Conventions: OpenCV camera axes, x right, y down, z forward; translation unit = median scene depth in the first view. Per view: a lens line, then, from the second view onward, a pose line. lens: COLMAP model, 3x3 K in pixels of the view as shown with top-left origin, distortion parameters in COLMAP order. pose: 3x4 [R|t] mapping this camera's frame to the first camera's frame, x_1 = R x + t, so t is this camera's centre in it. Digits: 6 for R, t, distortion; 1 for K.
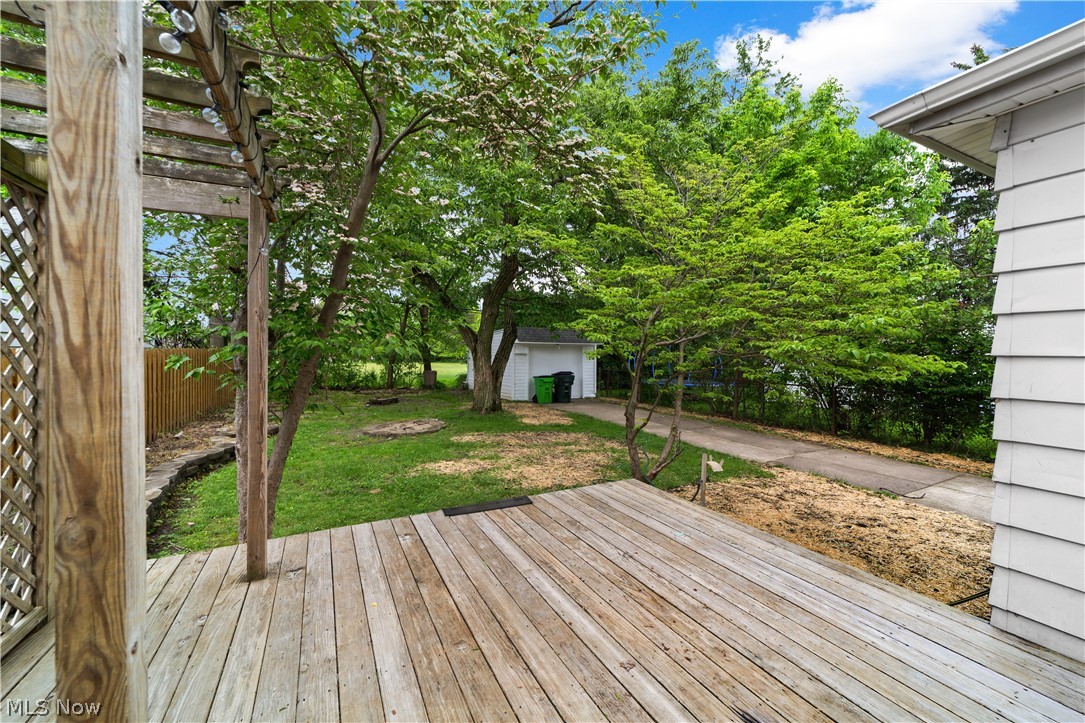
lens RADIAL K [[419.4, 0, 541.1], [0, 419.4, 354.0], [0, 0, 1]] dist [-0.011920, 0.000869]
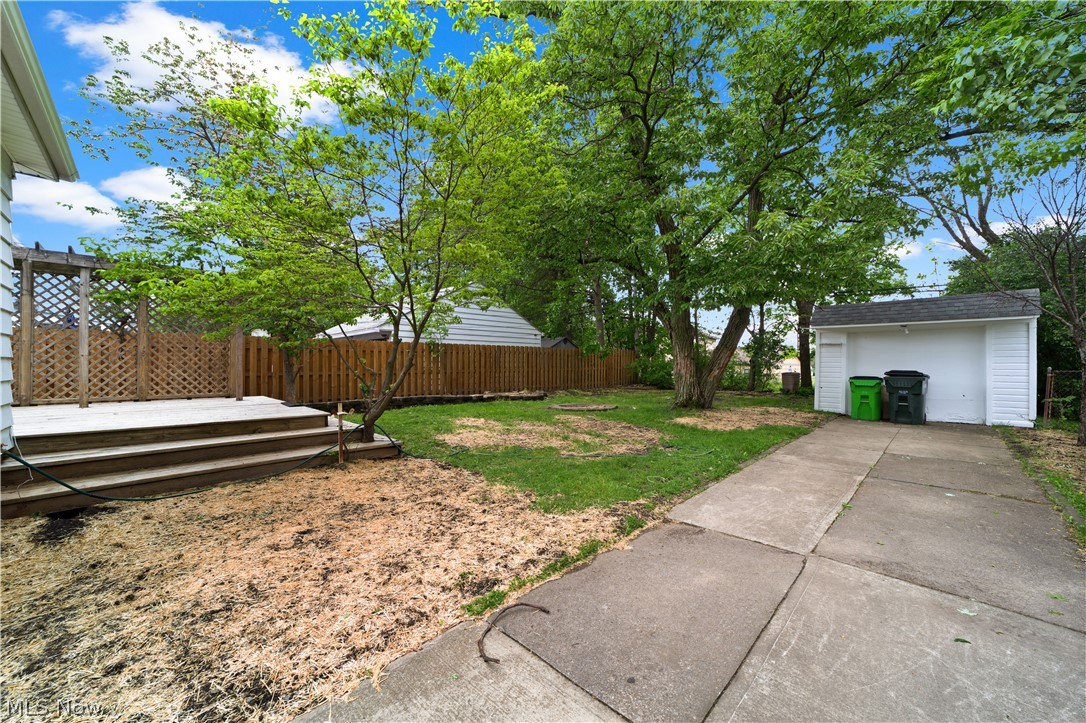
lens RADIAL K [[419.8, 0, 548.3], [0, 419.8, 363.9], [0, 0, 1]] dist [-0.011920, 0.000869]
pose [[0.311931, 0.000655, -0.950105, 0.464250], [-0.011821, 0.999925, -0.003191, 0.040884], [0.950031, 0.012226, 0.311915, 0.348847]]
